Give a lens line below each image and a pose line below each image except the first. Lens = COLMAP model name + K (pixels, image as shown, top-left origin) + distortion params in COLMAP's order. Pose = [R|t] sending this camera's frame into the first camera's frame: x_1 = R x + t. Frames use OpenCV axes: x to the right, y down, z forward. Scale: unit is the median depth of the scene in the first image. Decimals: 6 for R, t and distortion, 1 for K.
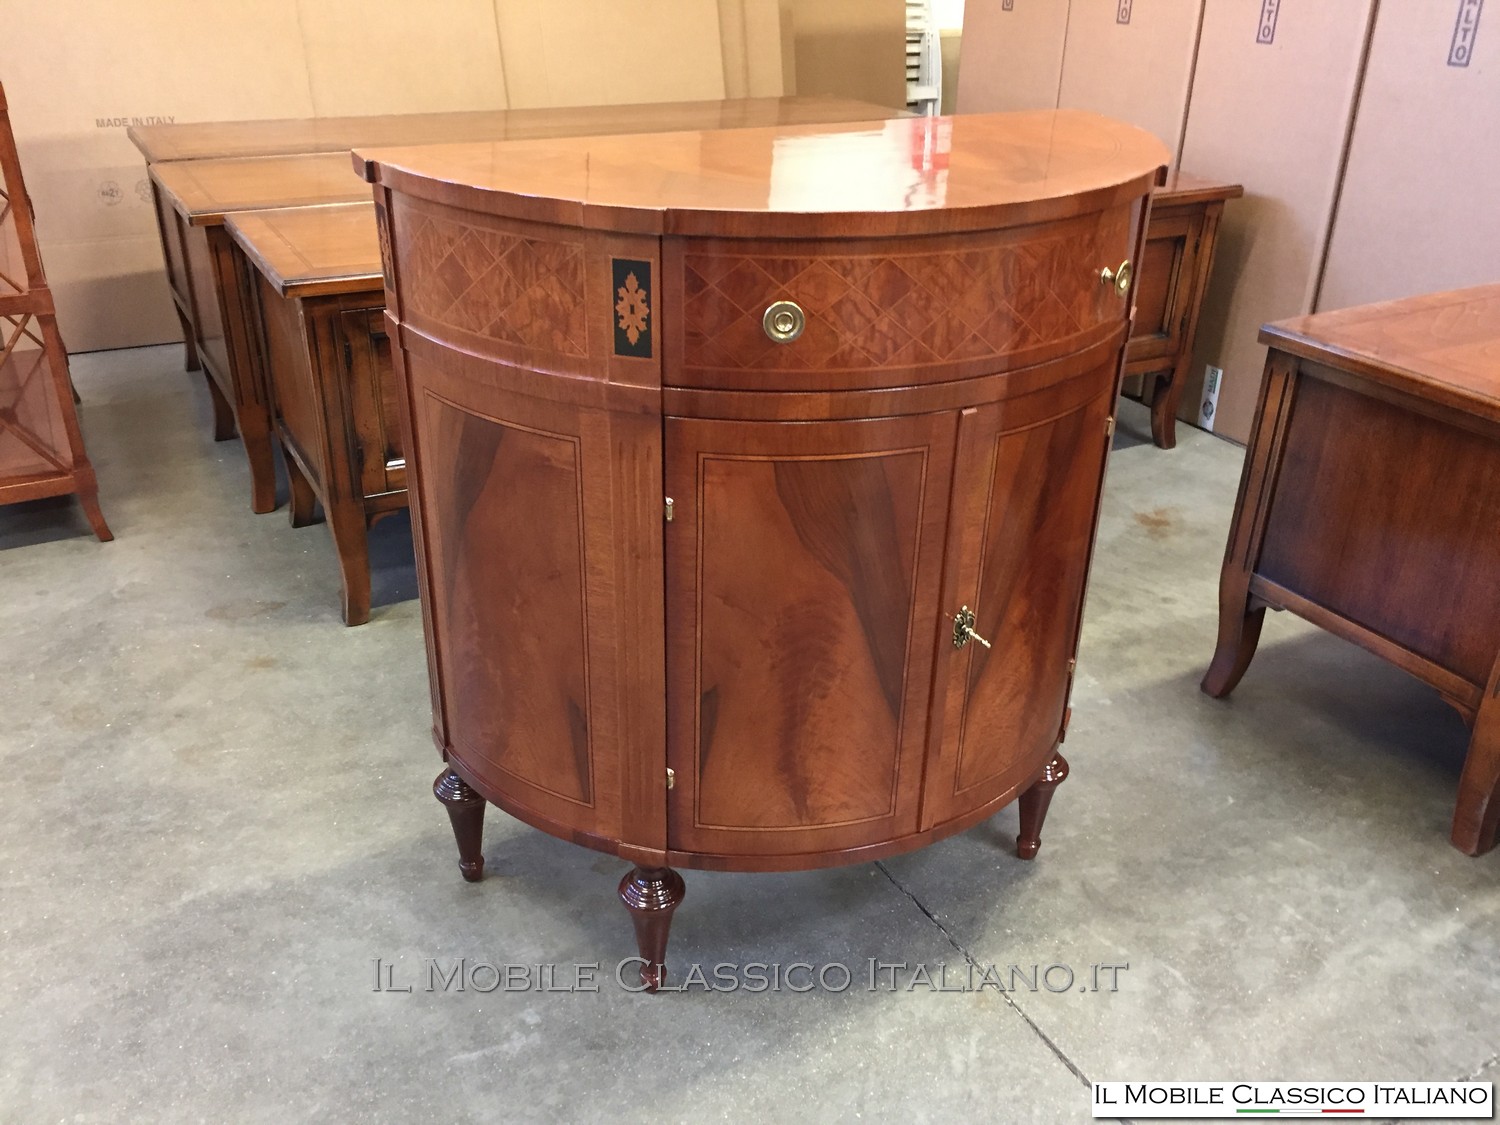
lens RADIAL K [[1277.8, 0, 748.0], [0, 1277.8, 564.7], [0, 0, 1]] dist [0.072747, -0.090231]
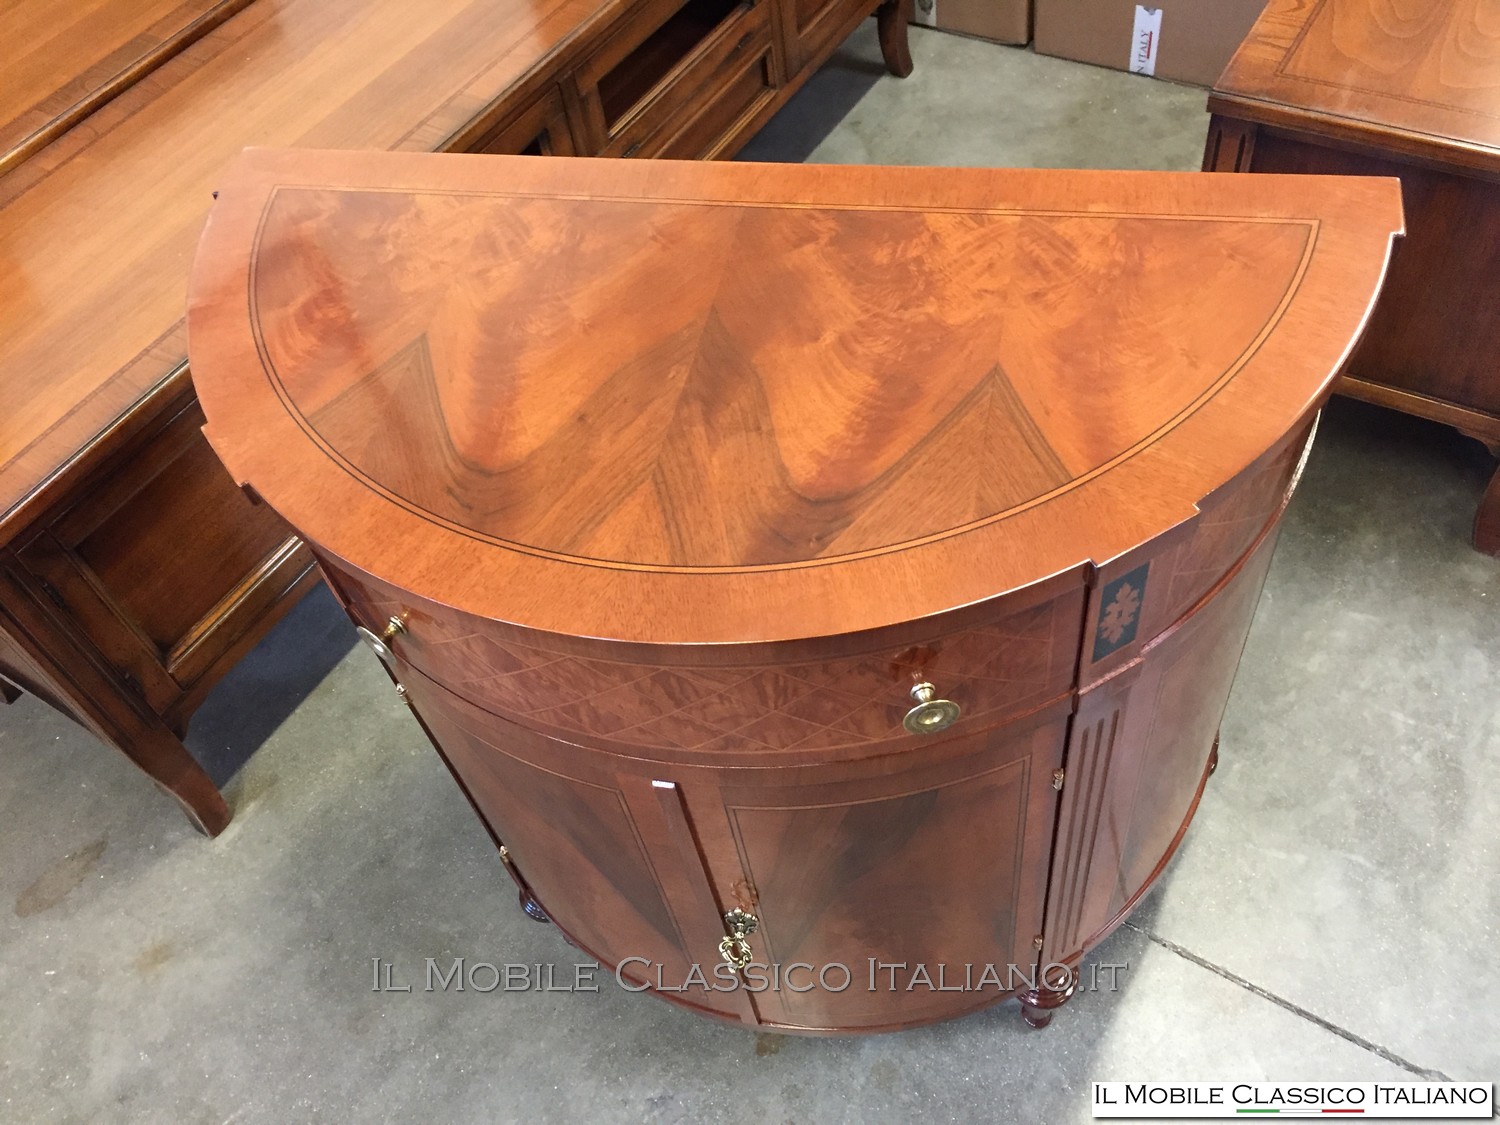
lens RADIAL K [[1286.5, 0, 750.0], [0, 1286.5, 562.5], [0, 0, 1]] dist [0.069157, -0.092620]
pose [[0.867529, -0.456945, 0.196455, -0.156242], [0.341593, 0.834450, 0.432444, -0.443823], [-0.361535, -0.308050, 0.879999, 0.355926]]
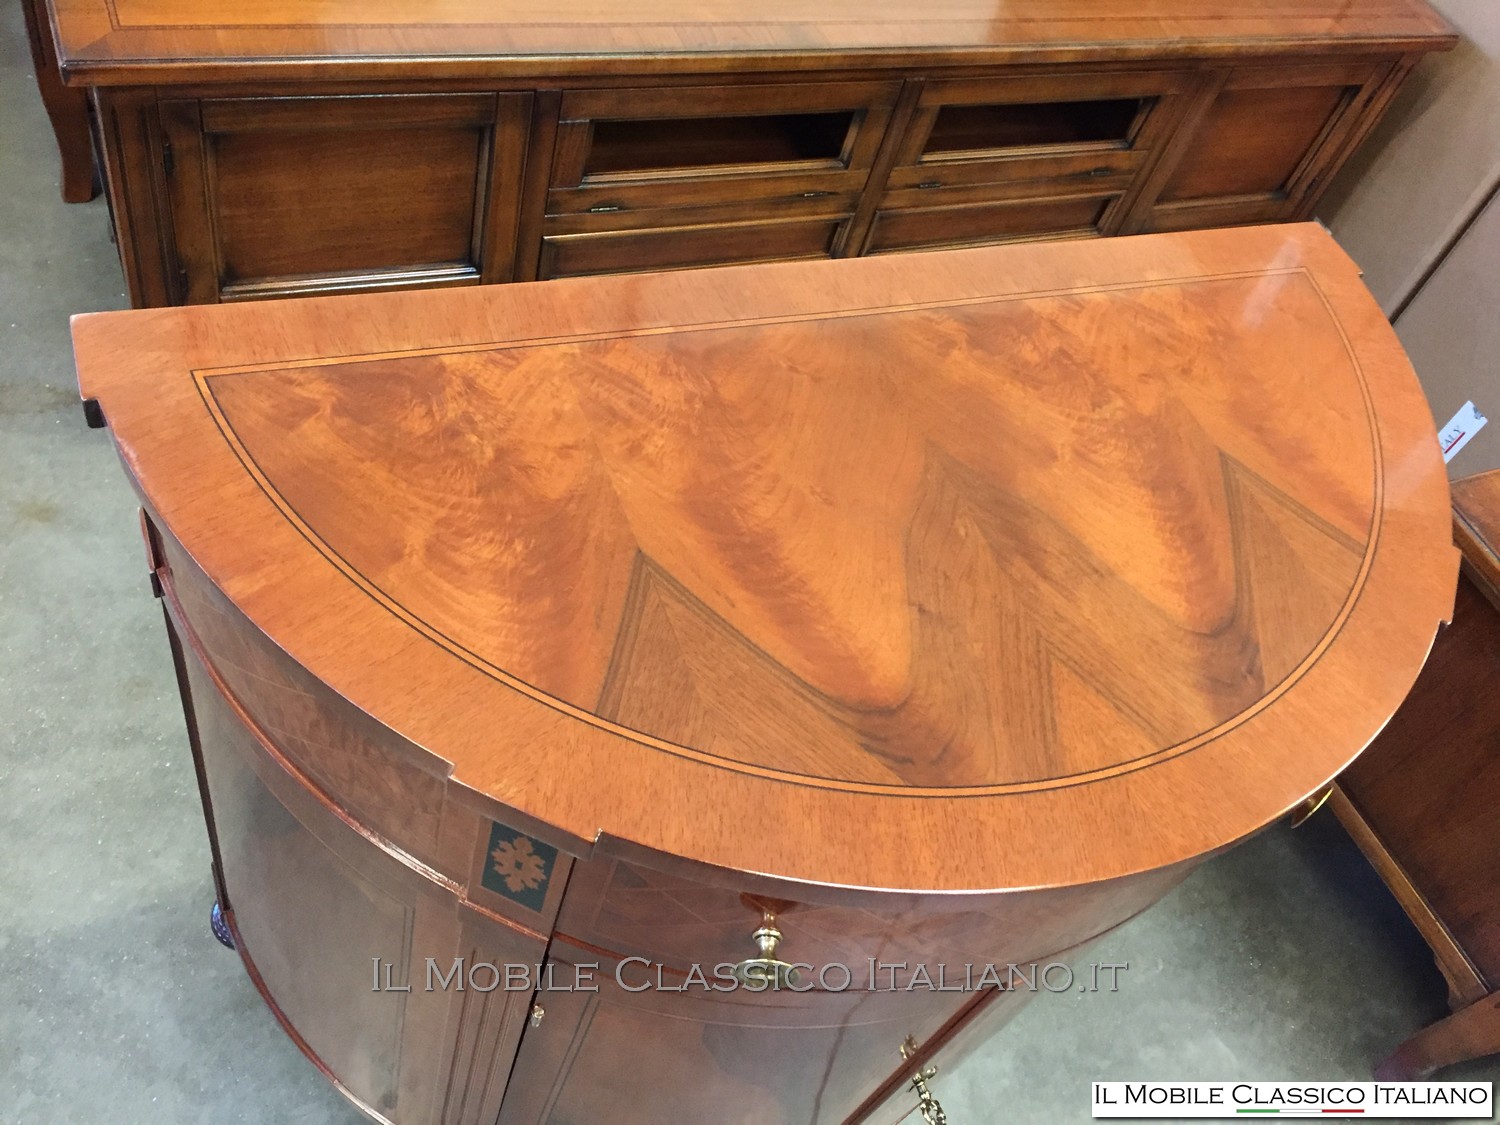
lens RADIAL K [[1288.5, 0, 747.4], [0, 1288.5, 560.6], [0, 0, 1]] dist [0.061493, -0.089889]
pose [[0.973465, 0.202951, 0.105715, -0.055525], [-0.228430, 0.889274, 0.396246, -0.404428], [-0.013591, -0.409880, 0.912038, 0.364559]]
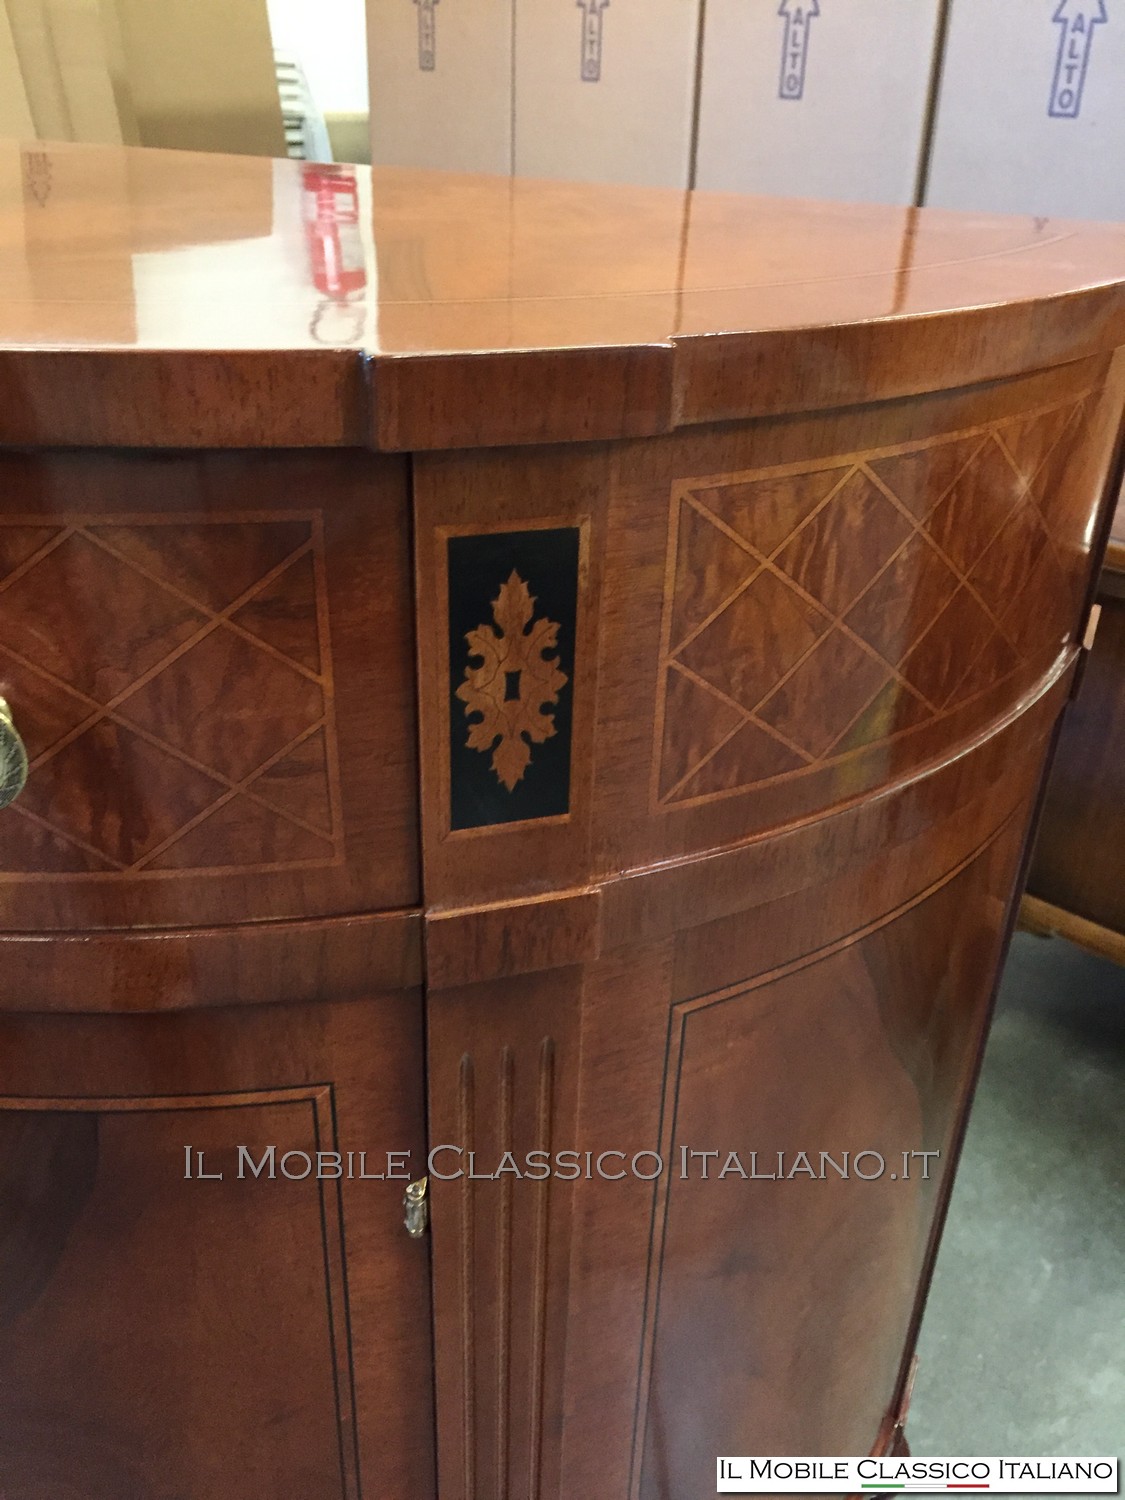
lens RADIAL K [[1306.7, 0, 562.5], [0, 1306.7, 750.0], [0, 0, 1]] dist [0.053178, -0.084831]
pose [[0.948514, -0.143662, 0.282281, 0.003979], [0.132616, 0.989471, 0.057962, -0.159838], [-0.287635, -0.017543, 0.957579, 0.530438]]
